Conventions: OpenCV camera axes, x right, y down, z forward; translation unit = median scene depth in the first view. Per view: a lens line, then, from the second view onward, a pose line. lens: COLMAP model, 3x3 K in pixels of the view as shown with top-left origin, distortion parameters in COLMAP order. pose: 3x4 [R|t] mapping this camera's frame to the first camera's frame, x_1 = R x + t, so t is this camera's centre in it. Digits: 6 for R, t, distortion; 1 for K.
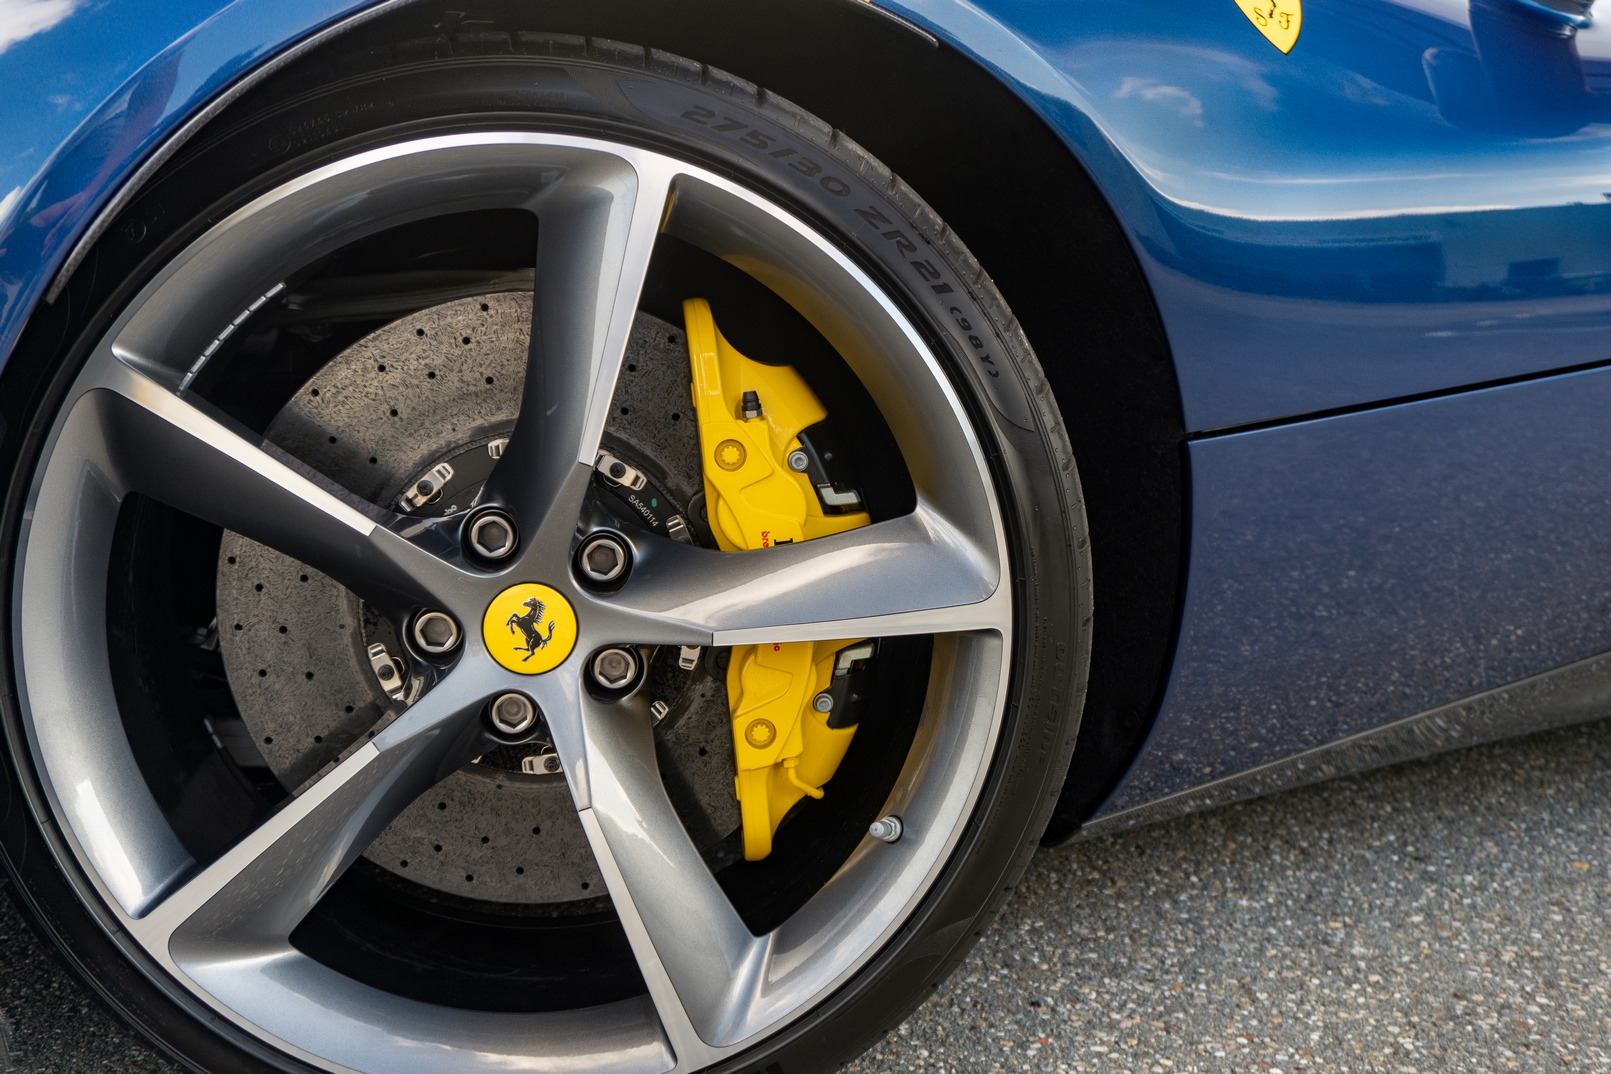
lens RADIAL K [[1735.3, 0, 805.5], [0, 1735.3, 537.0], [0, 0, 1]] dist [0.009054, -0.017097]
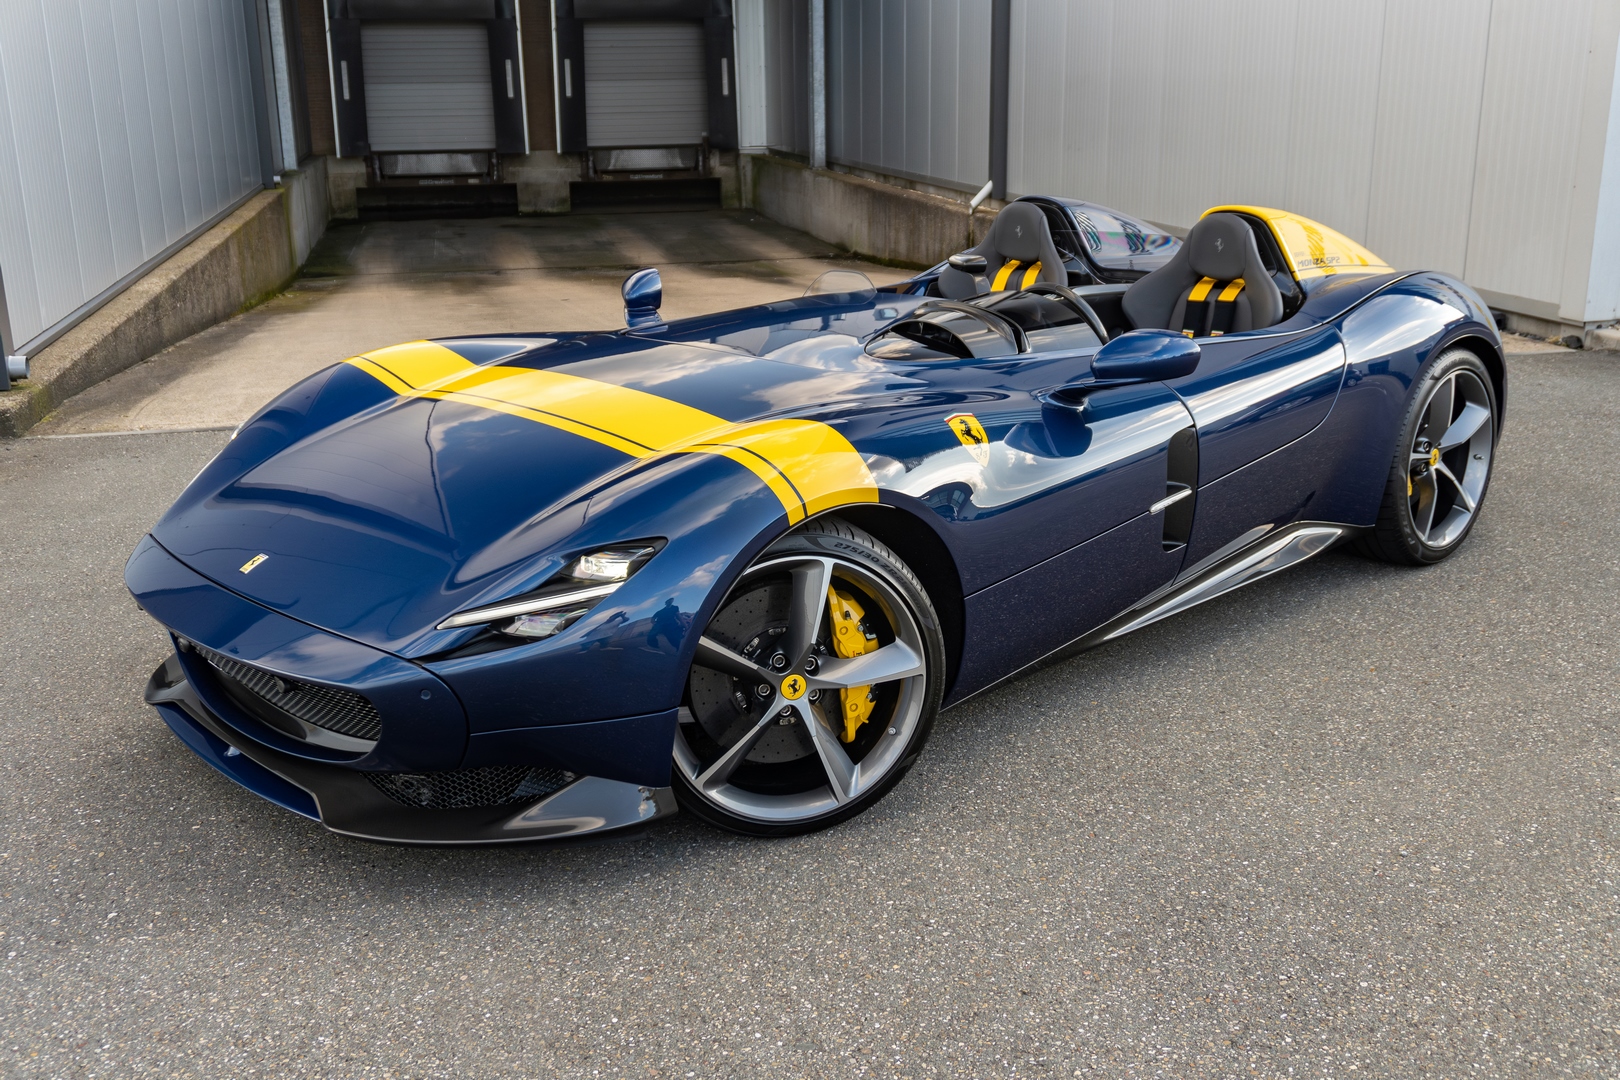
lens RADIAL K [[1575.4, 0, 810.0], [0, 1575.4, 540.0], [0, 0, 1]] dist [-0.005204, -0.010241]
pose [[0.977840, -0.081890, 0.192673, -0.670194], [0.058918, 0.990769, 0.122086, -0.588124], [-0.200892, -0.108029, 0.973639, -1.938786]]
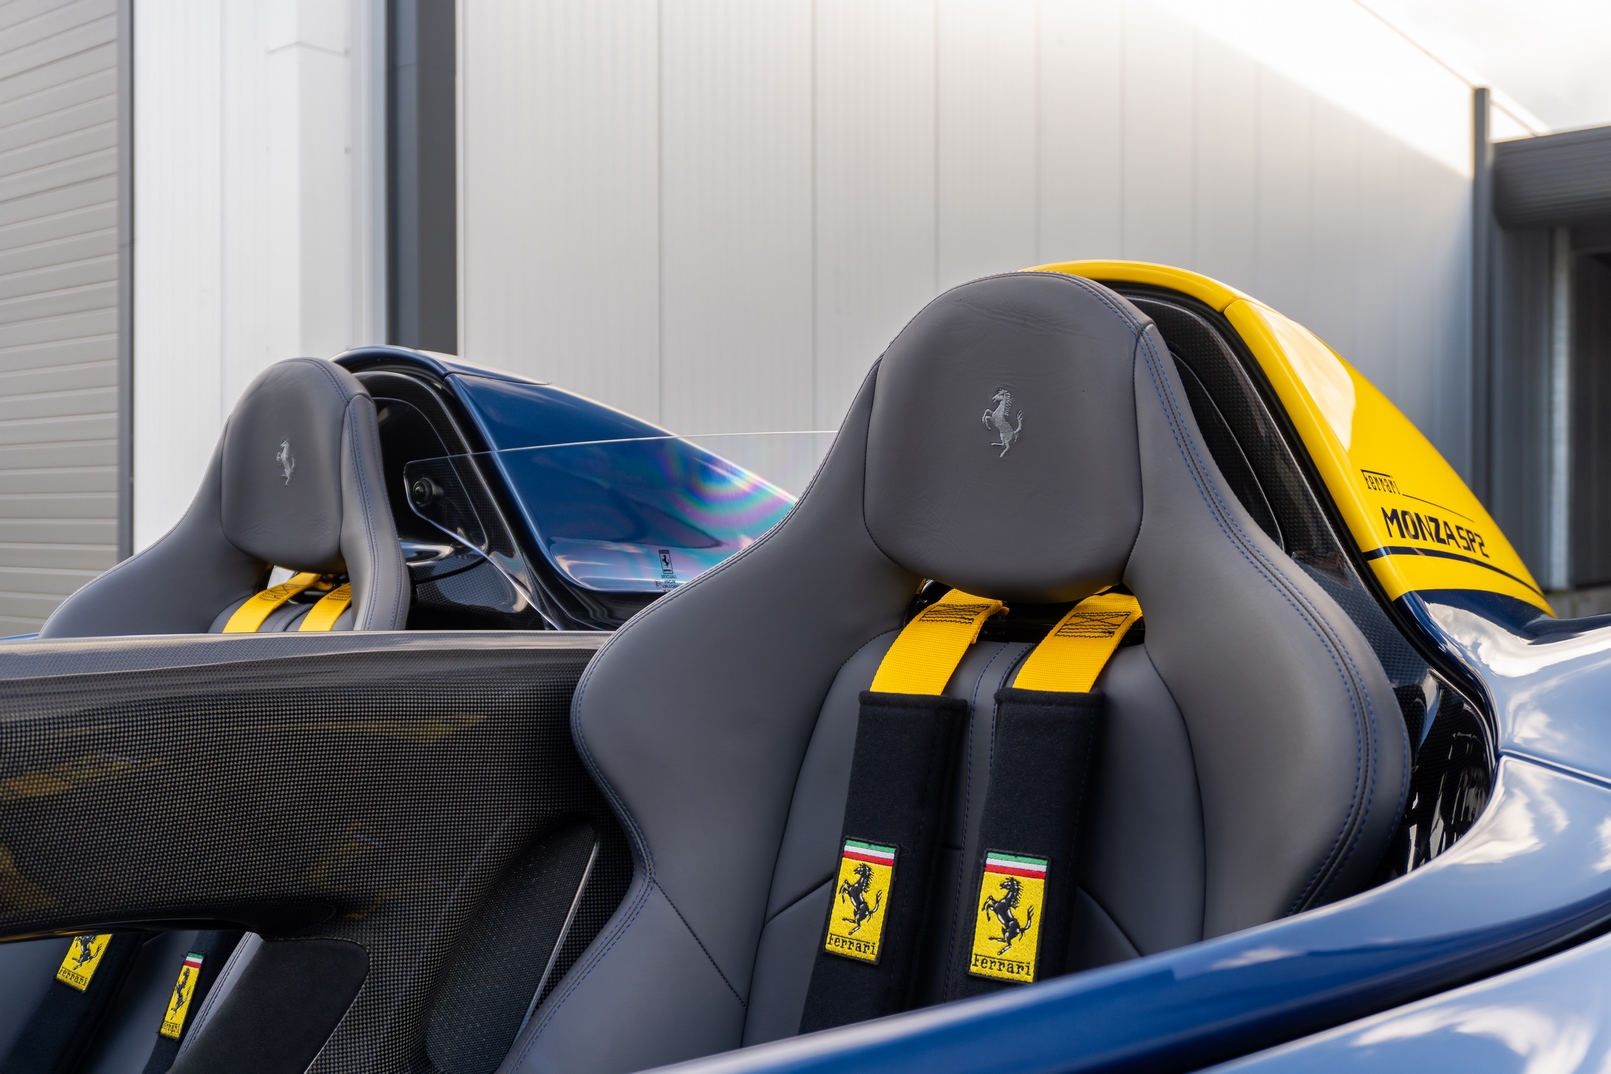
lens RADIAL K [[1573.9, 0, 805.5], [0, 1573.9, 537.0], [0, 0, 1]] dist [0.001368, 0.001466]
pose [[0.947007, -0.006578, 0.321144, 1.001272], [0.060194, 0.985712, -0.157314, -0.602843], [-0.315521, 0.168308, 0.933873, 1.480534]]
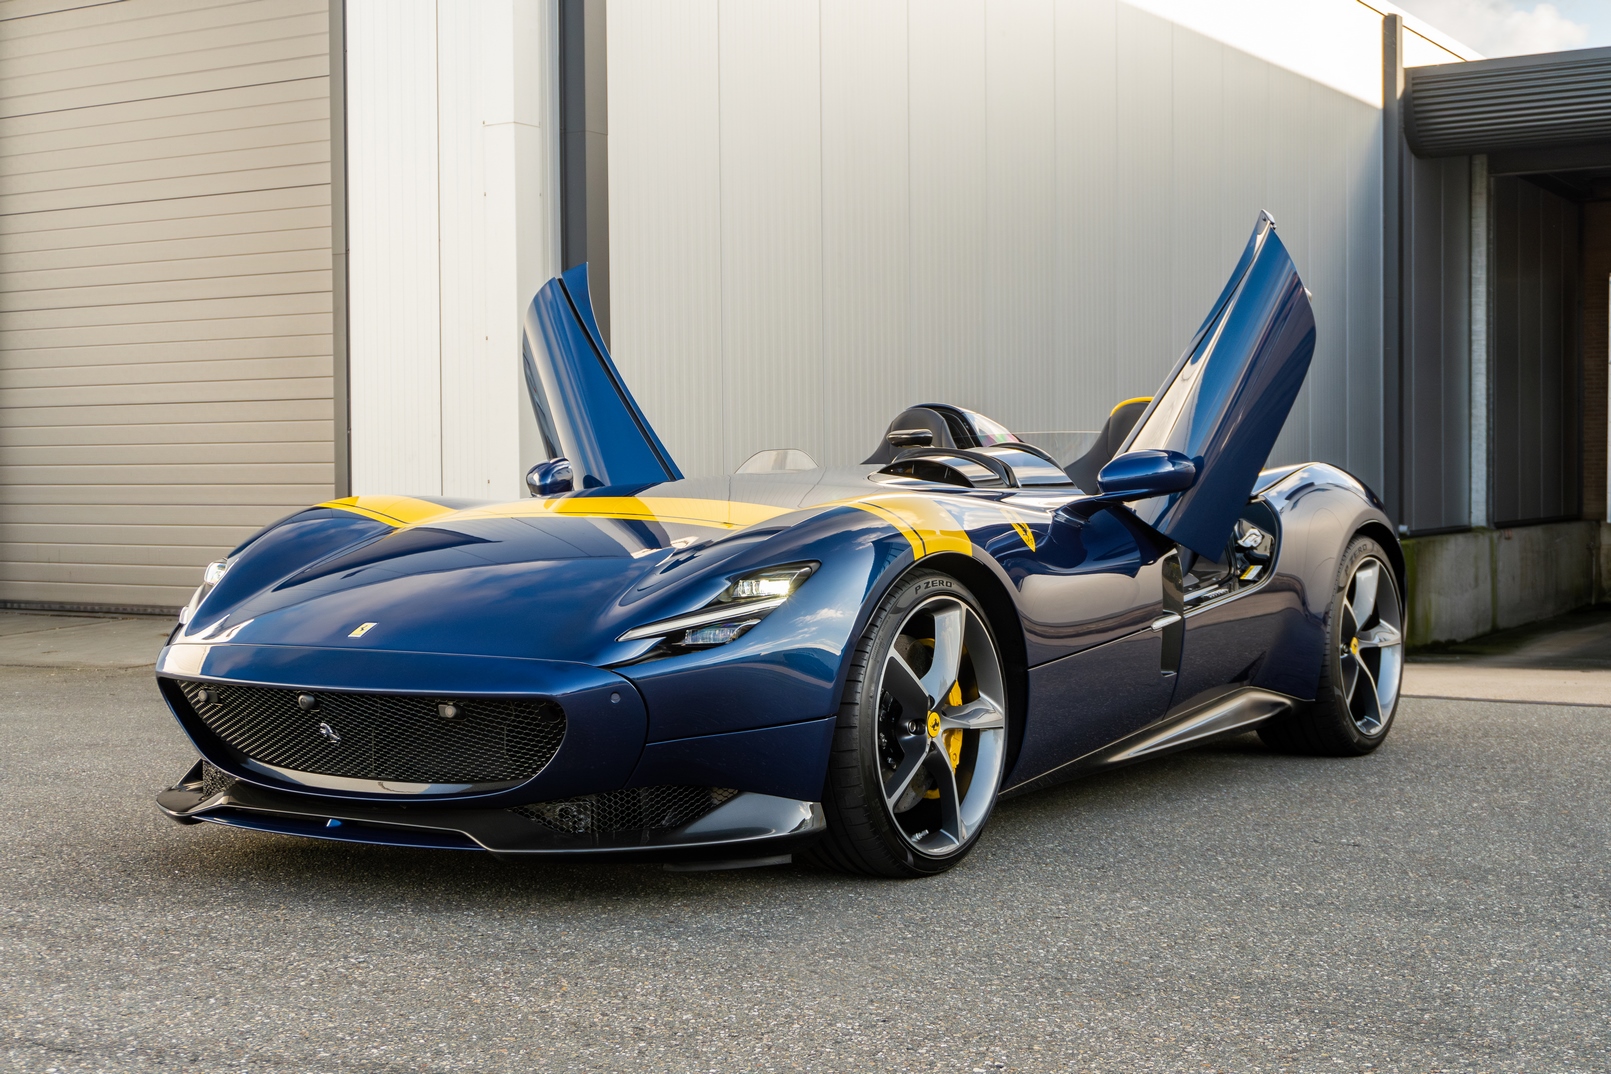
lens RADIAL K [[2287.7, 0, 805.5], [0, 2287.7, 537.0], [0, 0, 1]] dist [-0.014099, 0.029808]
pose [[0.900127, -0.024076, 0.434962, -2.315265], [0.087911, 0.987968, -0.127241, 0.240059], [-0.426665, 0.152772, 0.891413, -3.112534]]
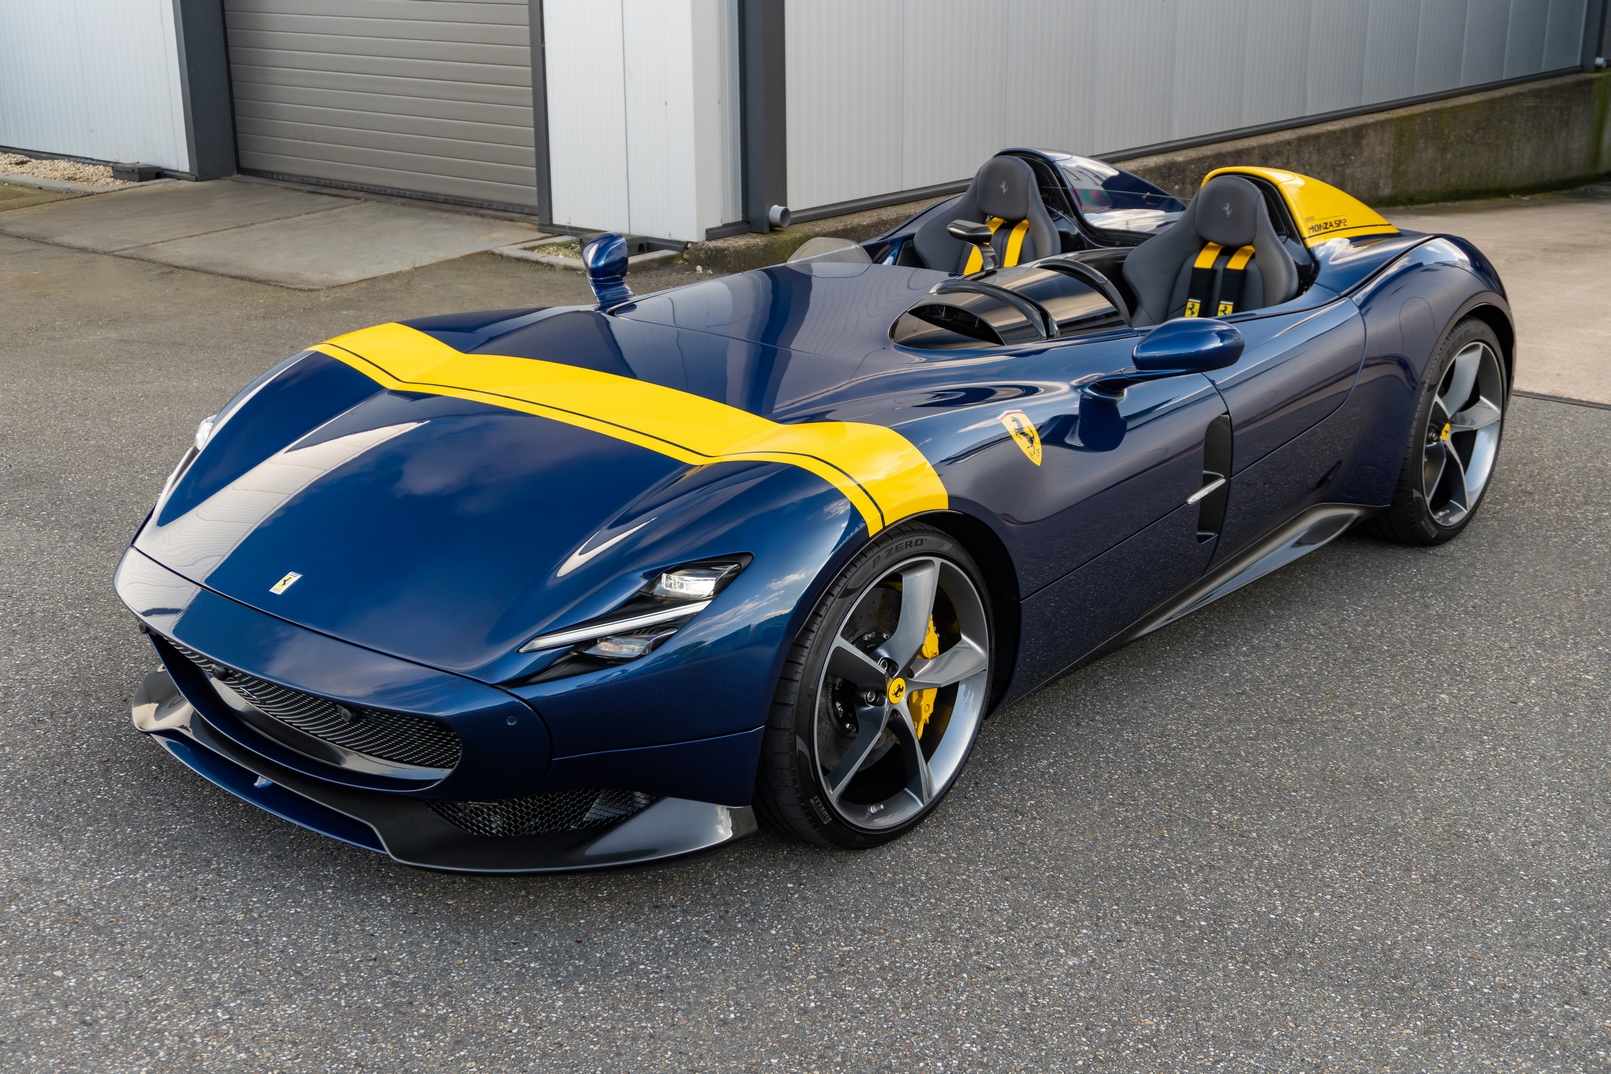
lens RADIAL K [[1881.3, 0, 805.5], [0, 1881.3, 537.0], [0, 0, 1]] dist [0.003546, -0.000686]
pose [[0.953001, -0.105540, 0.283991, -1.210894], [0.062580, 0.985722, 0.156322, -0.798511], [-0.296435, -0.131203, 0.945998, -2.287045]]
